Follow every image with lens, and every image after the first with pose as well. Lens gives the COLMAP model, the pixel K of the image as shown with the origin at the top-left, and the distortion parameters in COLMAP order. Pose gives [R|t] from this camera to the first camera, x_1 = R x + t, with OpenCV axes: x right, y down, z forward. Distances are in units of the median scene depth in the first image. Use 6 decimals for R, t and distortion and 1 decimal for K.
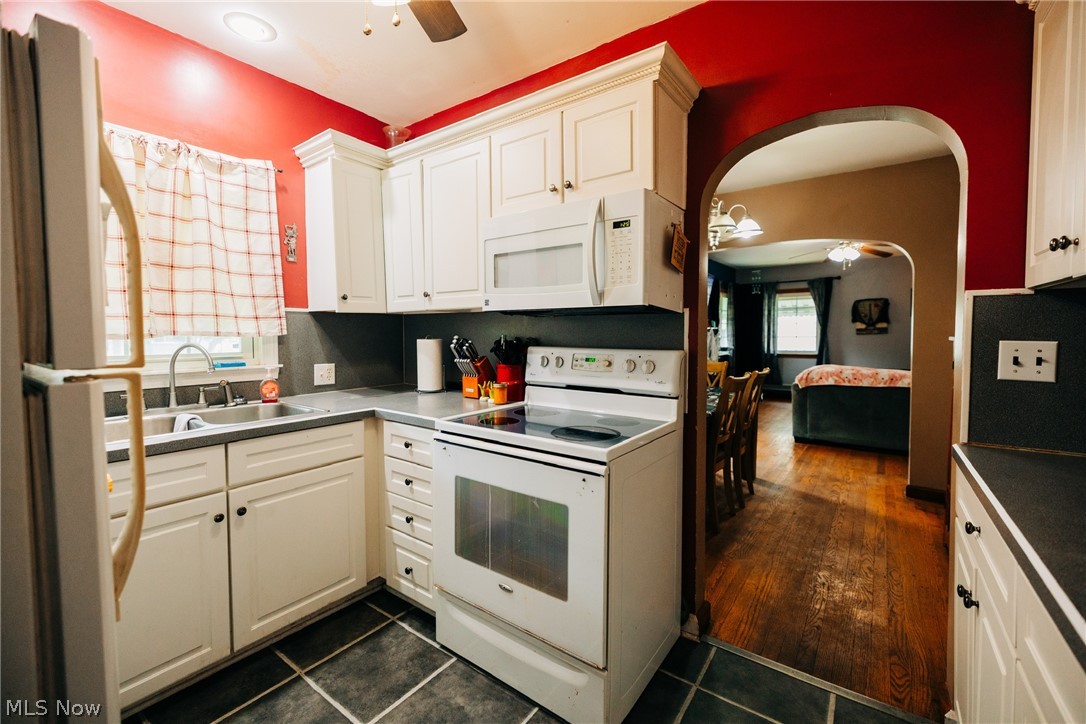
lens RADIAL K [[452.8, 0, 546.8], [0, 452.8, 360.0], [0, 0, 1]] dist [0.000909, 0.000320]
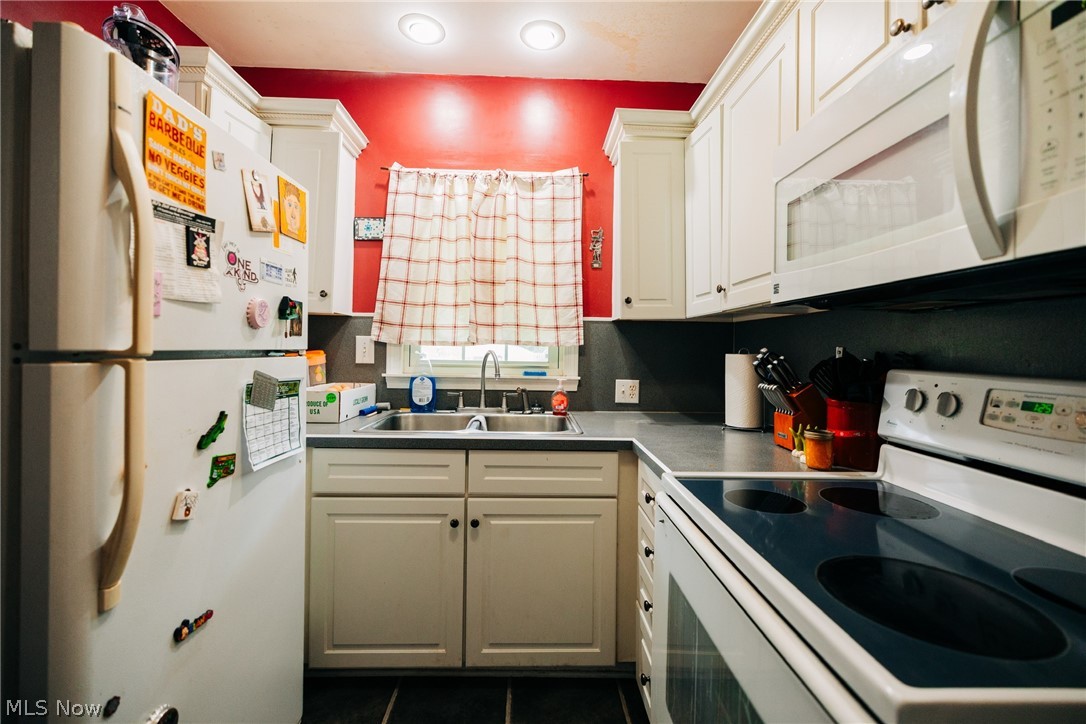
lens RADIAL K [[452.8, 0, 578.9], [0, 452.8, 355.8], [0, 0, 1]] dist [0.000909, 0.000320]
pose [[0.609112, 0.018595, -0.792867, 0.173794], [-0.066431, 0.997408, -0.027644, -0.007735], [0.790297, 0.069509, 0.608768, 0.444960]]
